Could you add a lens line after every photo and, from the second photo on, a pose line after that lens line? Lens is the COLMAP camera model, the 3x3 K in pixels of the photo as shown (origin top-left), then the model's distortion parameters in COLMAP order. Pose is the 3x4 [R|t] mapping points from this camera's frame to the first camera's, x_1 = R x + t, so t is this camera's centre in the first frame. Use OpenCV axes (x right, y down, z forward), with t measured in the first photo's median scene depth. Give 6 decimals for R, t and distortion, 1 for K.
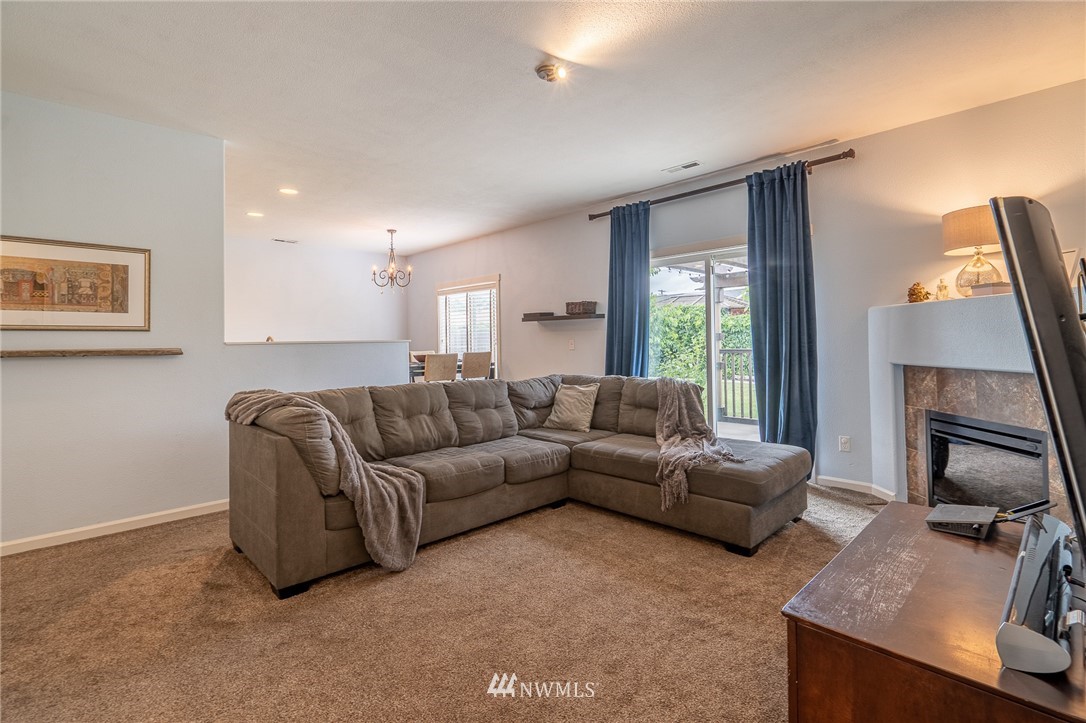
lens RADIAL K [[502.8, 0, 523.4], [0, 502.8, 334.4], [0, 0, 1]] dist [-0.005767, 0.003117]
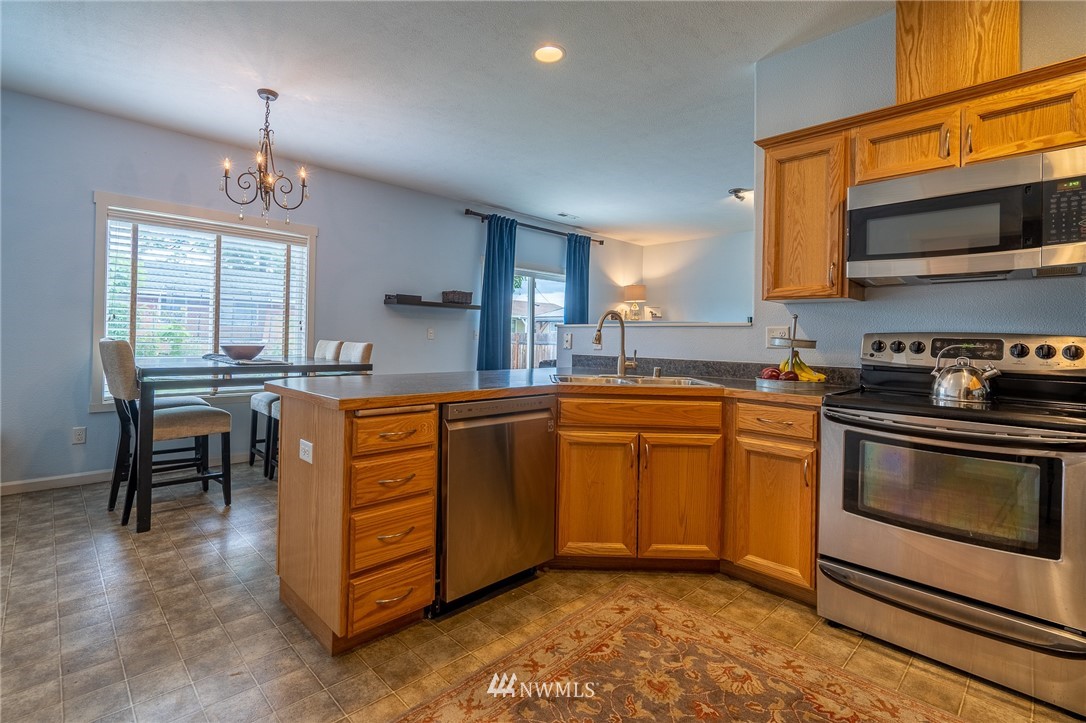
lens RADIAL K [[502.8, 0, 523.2], [0, 502.8, 332.5], [0, 0, 1]] dist [-0.005767, 0.003117]
pose [[-0.013869, 0.027783, 0.999518, -1.457924], [-0.027510, 0.999225, -0.028156, 0.068399], [-0.999525, -0.027887, -0.013094, 1.448092]]
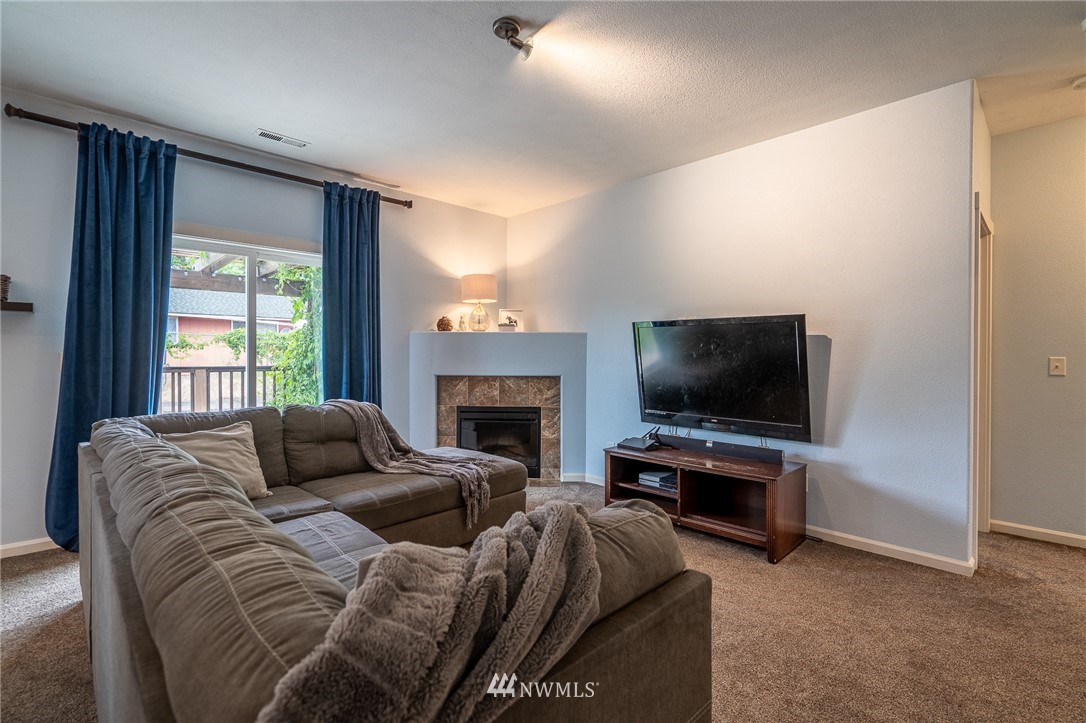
lens RADIAL K [[502.8, 0, 539.8], [0, 502.8, 353.1], [0, 0, 1]] dist [-0.005767, 0.003117]
pose [[-0.027349, 0.015035, 0.999513, -0.621106], [-0.016407, 0.999745, -0.015488, 0.016232], [-0.999491, -0.016823, -0.027096, 0.773844]]
